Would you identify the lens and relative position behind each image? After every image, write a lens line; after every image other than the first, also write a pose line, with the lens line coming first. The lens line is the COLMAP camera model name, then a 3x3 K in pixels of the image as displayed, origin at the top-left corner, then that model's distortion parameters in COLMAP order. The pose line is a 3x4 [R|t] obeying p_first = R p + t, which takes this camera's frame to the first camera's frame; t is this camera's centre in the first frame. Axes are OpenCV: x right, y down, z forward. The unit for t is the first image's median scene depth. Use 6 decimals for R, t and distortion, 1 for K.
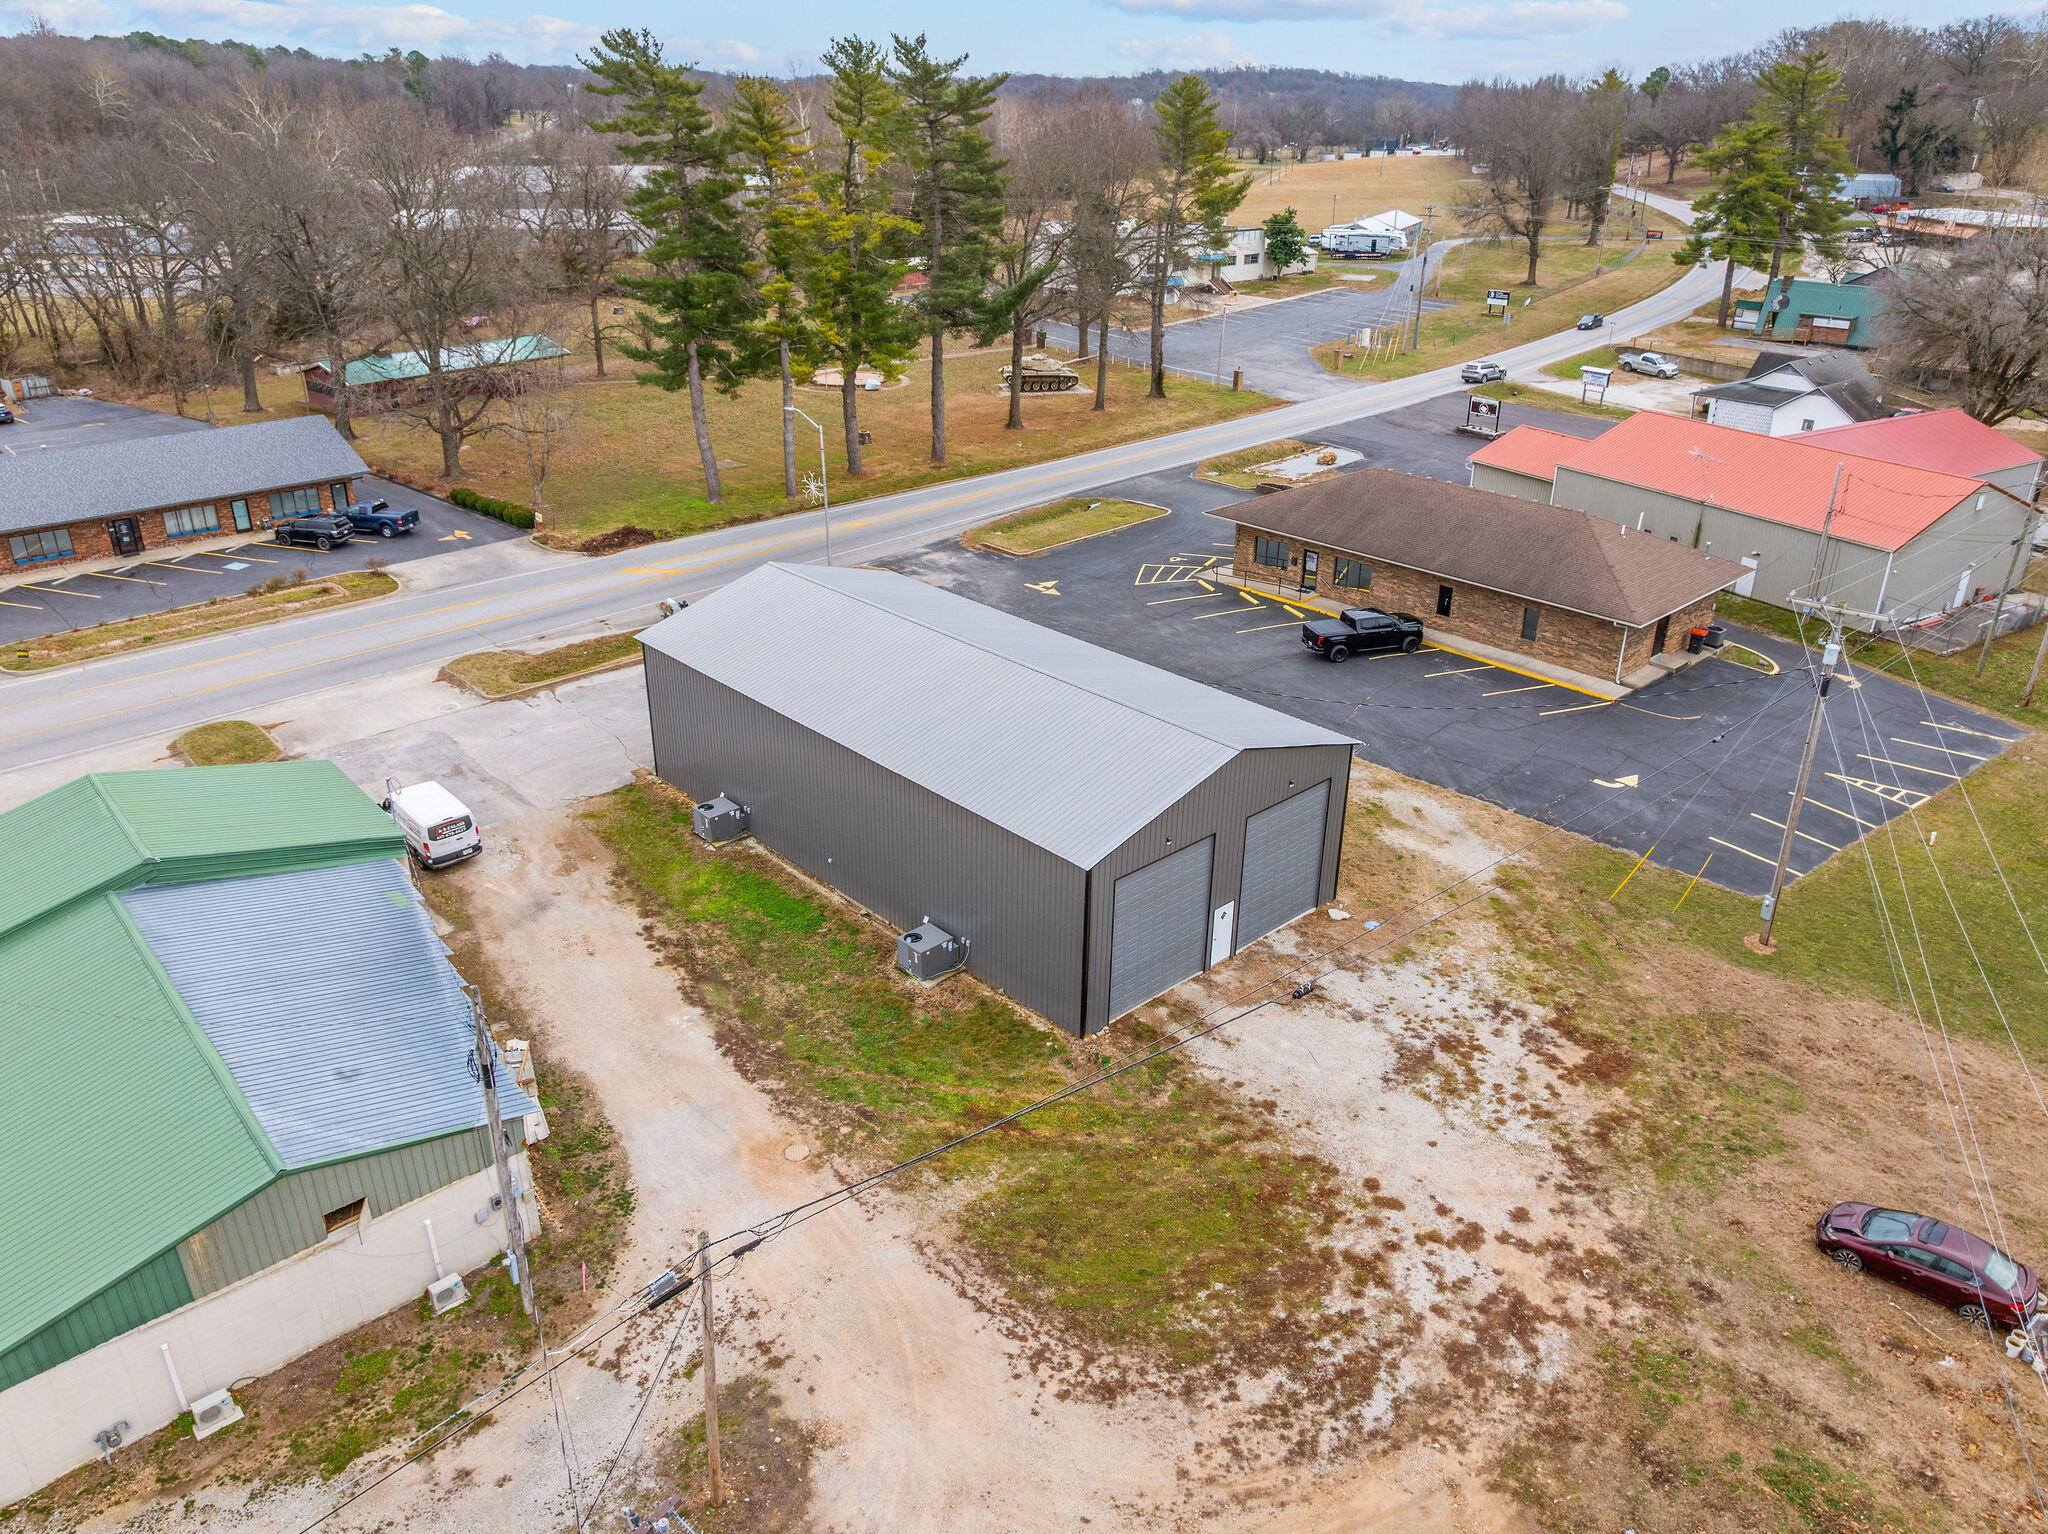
lens RADIAL K [[1445.7, 0, 1033.5], [0, 1445.7, 755.6], [0, 0, 1]] dist [-0.010630, -0.062229]
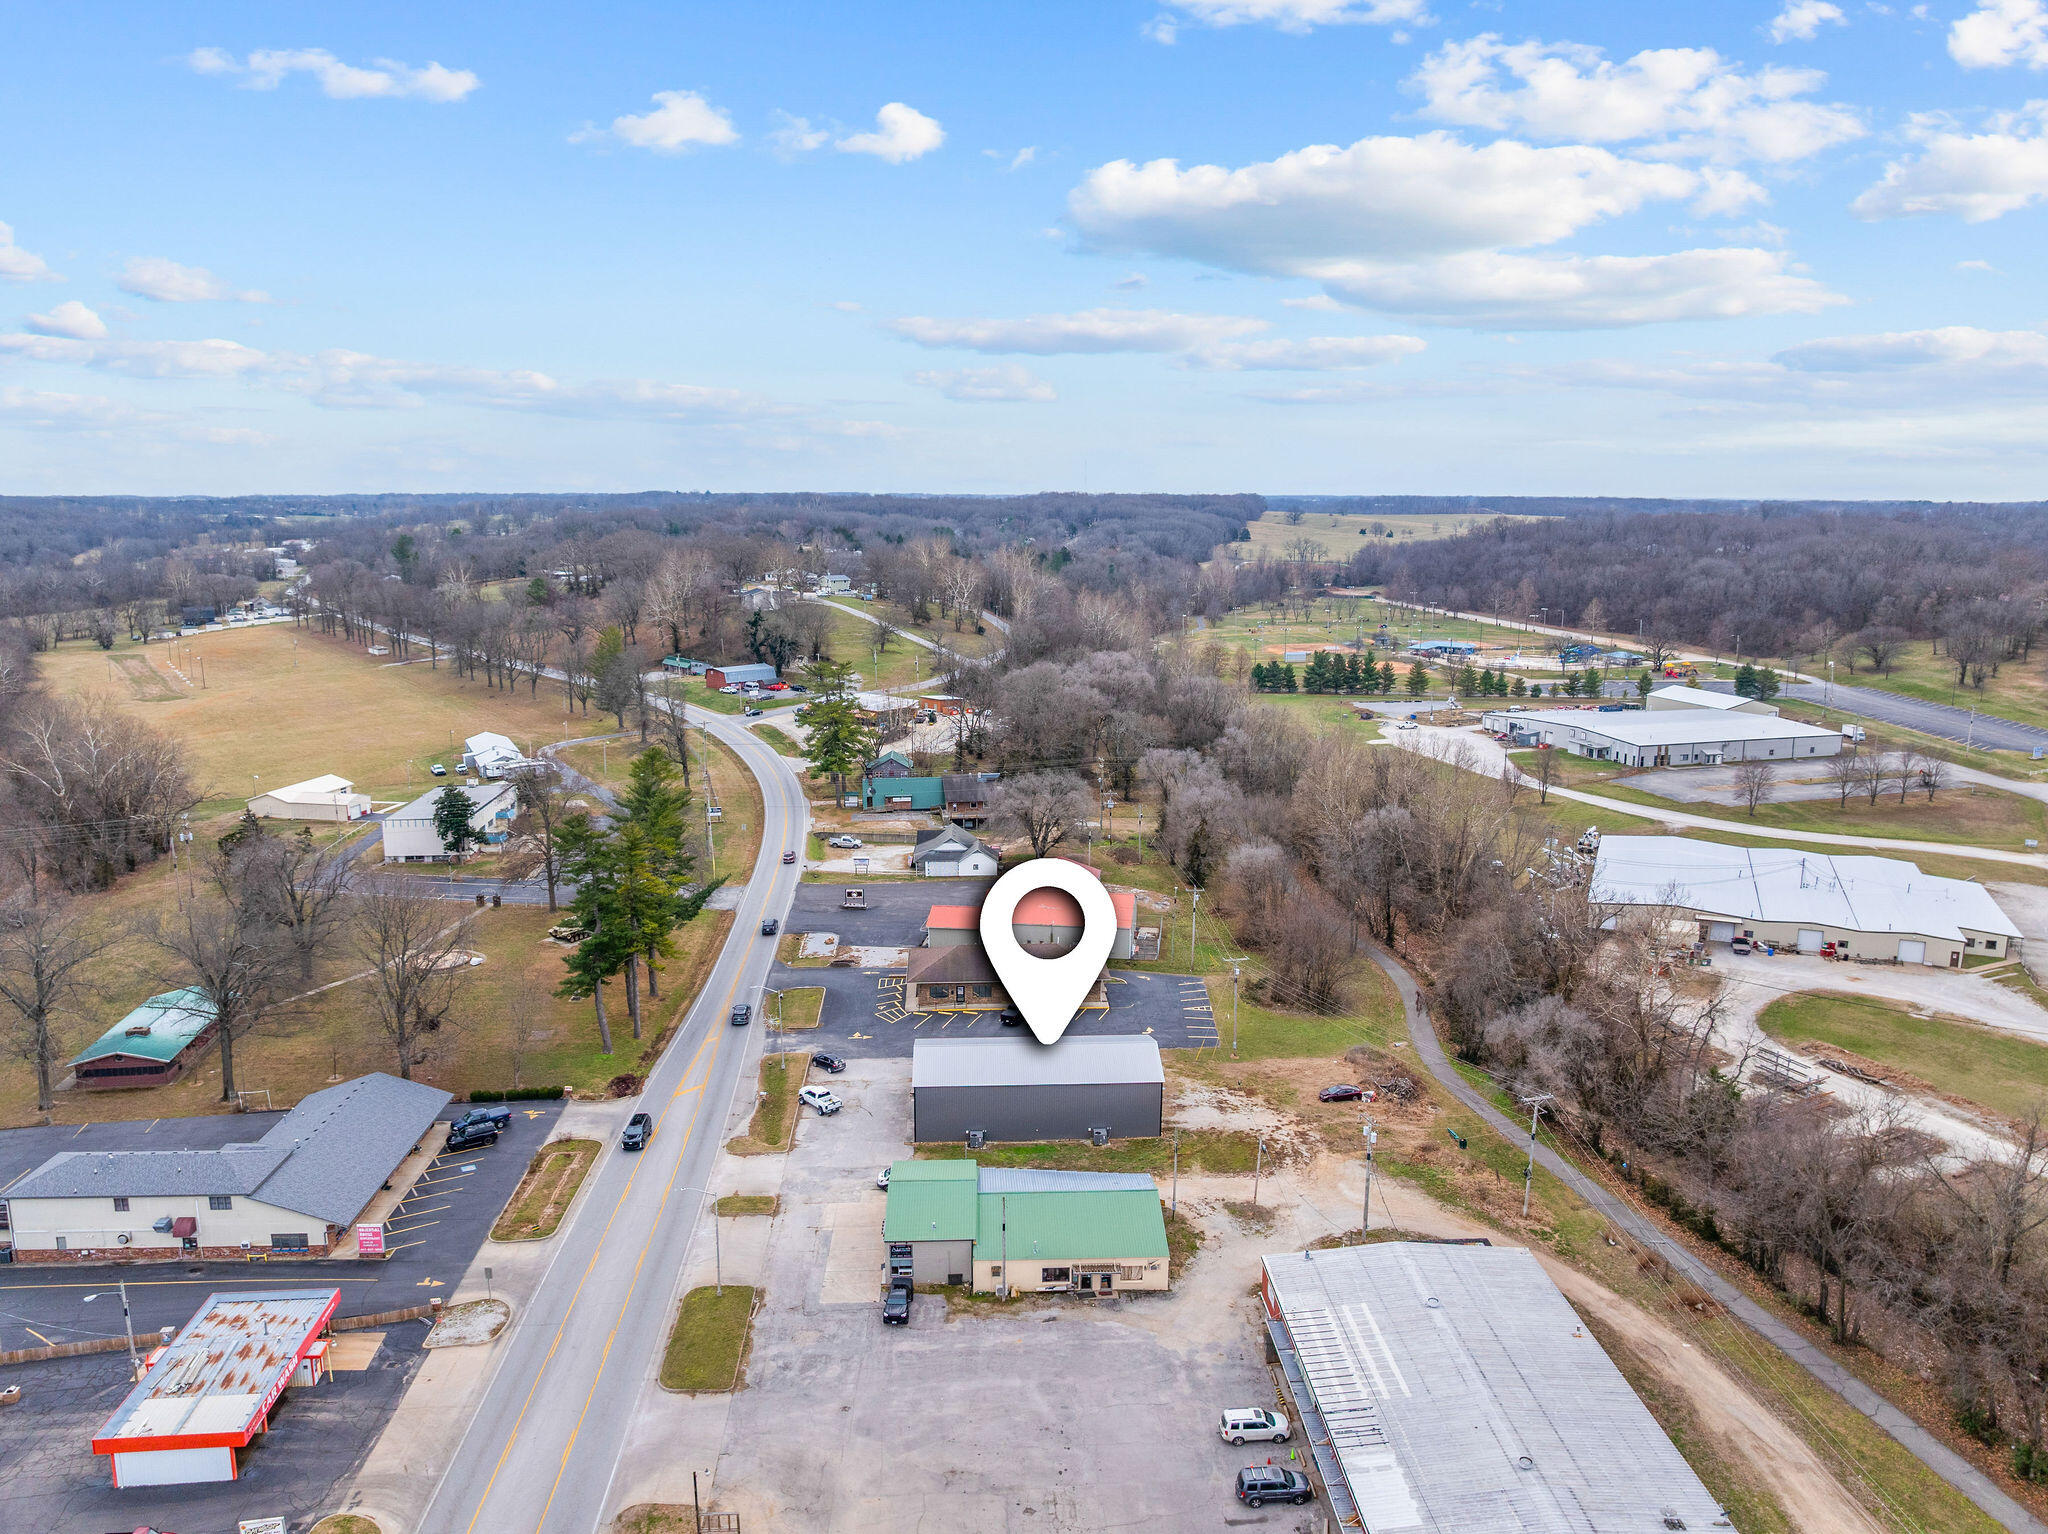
lens RADIAL K [[1445.7, 0, 1033.5], [0, 1445.7, 755.6], [0, 0, 1]] dist [-0.010630, -0.062229]
pose [[0.640315, -0.143963, 0.754501, -1.705094], [0.321747, 0.942220, -0.093273, -0.281096], [-0.697478, 0.302483, 0.649637, -0.838411]]
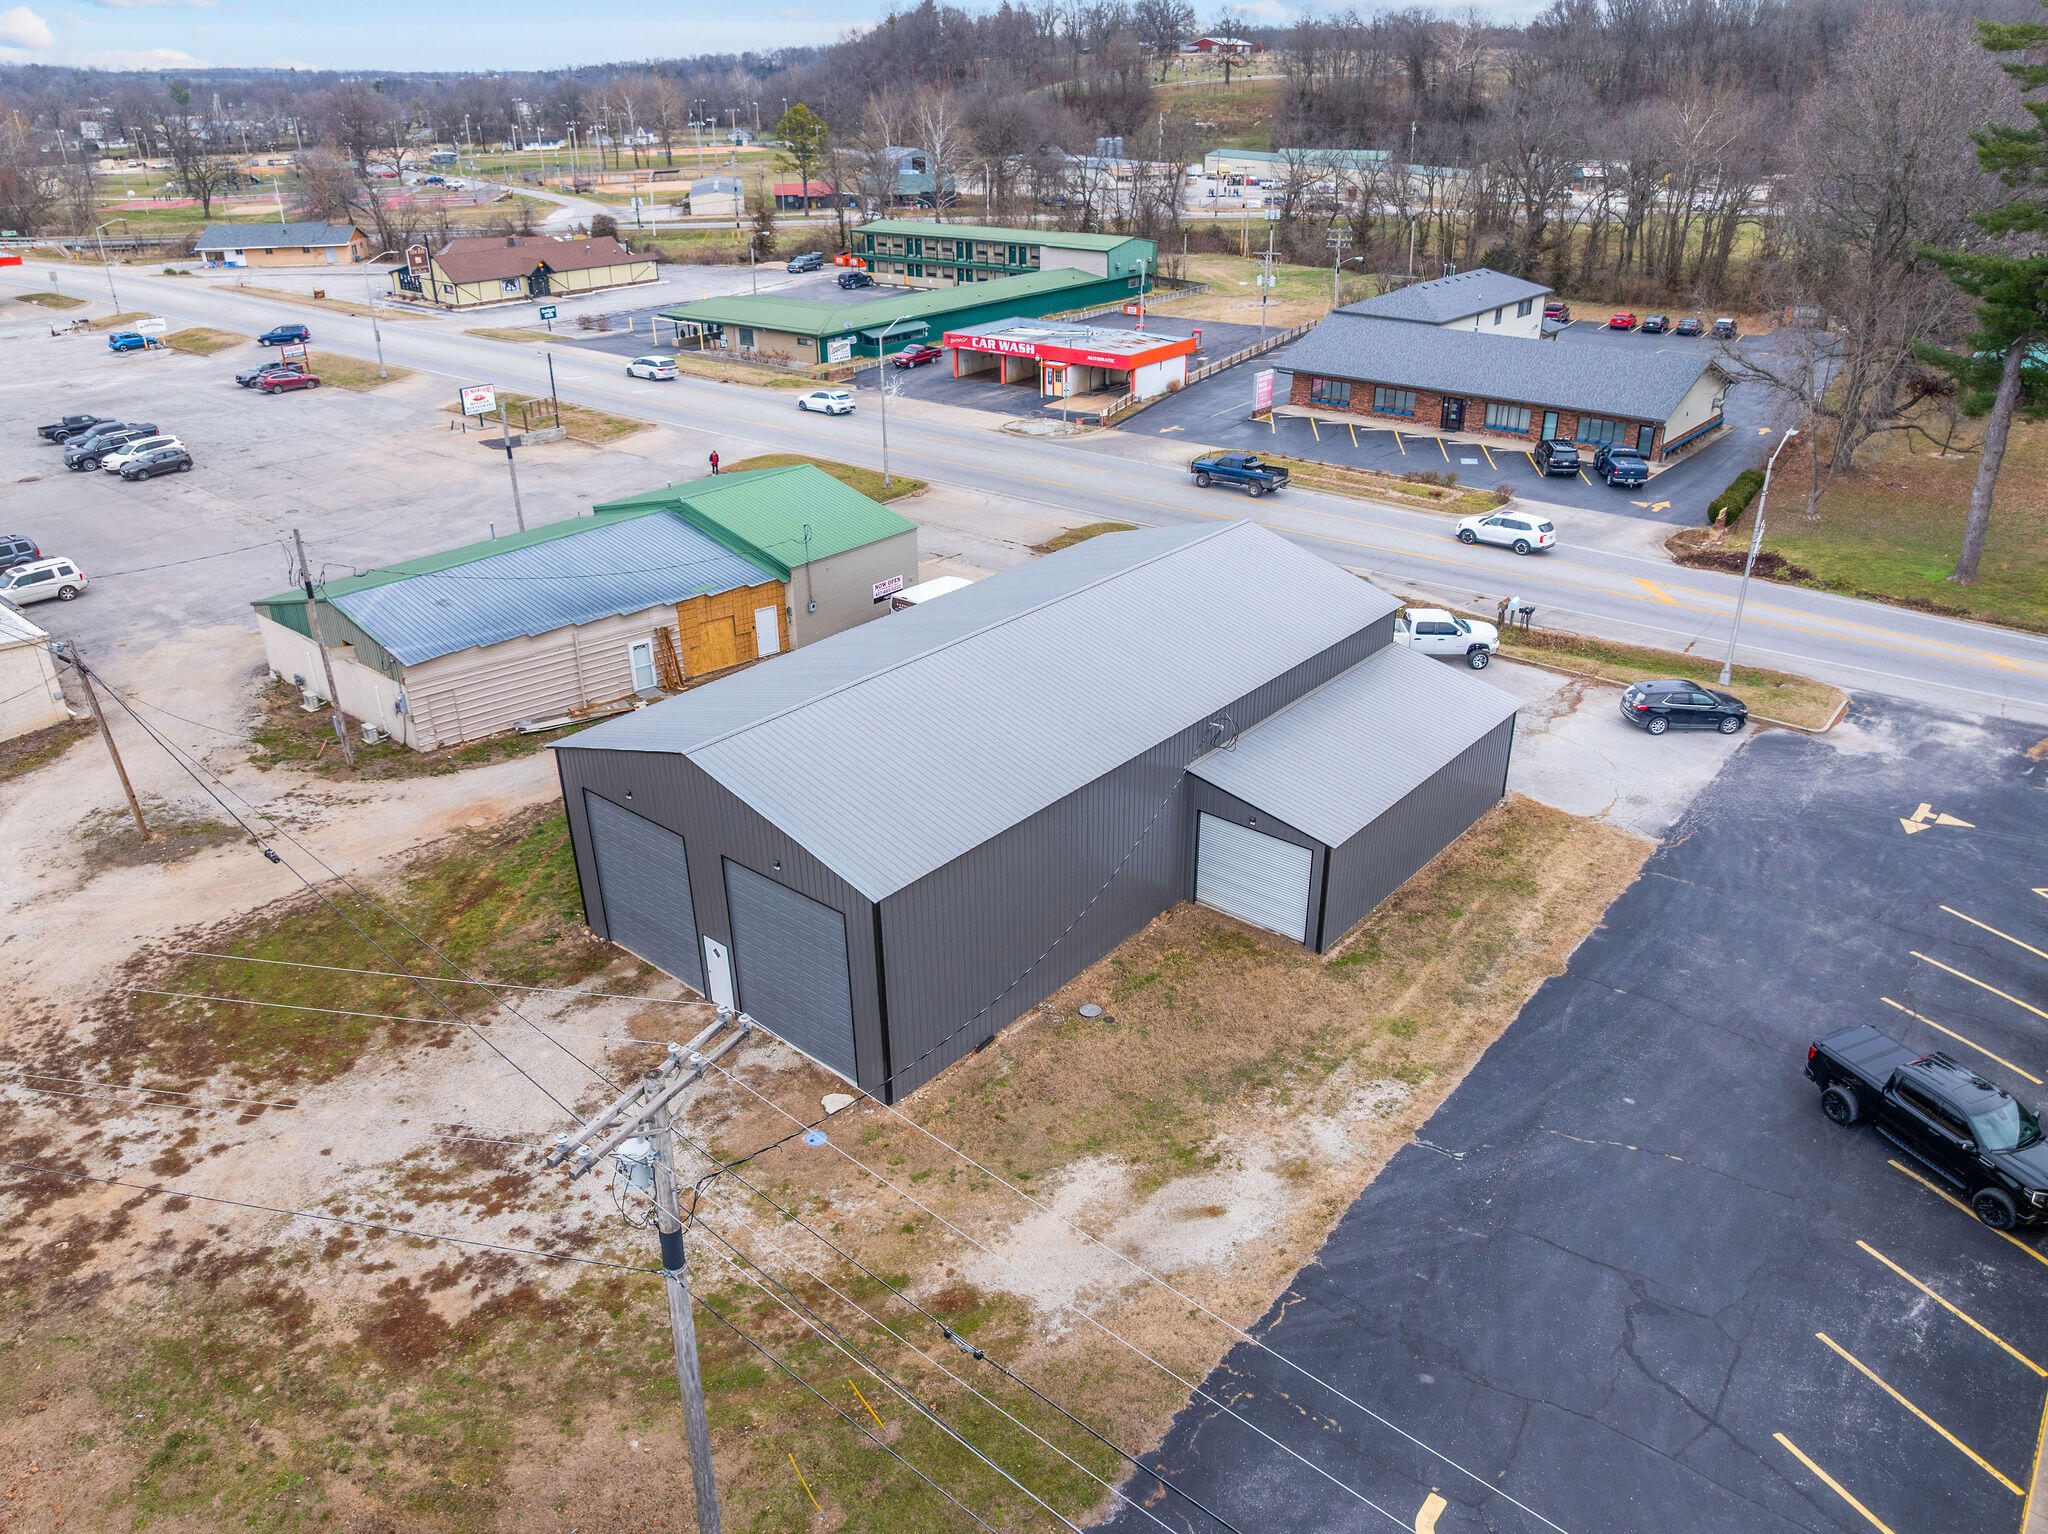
lens RADIAL K [[1452.6, 0, 1032.1], [0, 1452.6, 766.4], [0, 0, 1]] dist [-0.060221, 0.034038]
pose [[0.123008, 0.426631, -0.896022, 0.591915], [-0.404171, 0.846145, 0.347397, -0.236344], [0.906374, 0.319414, 0.276514, 0.632161]]
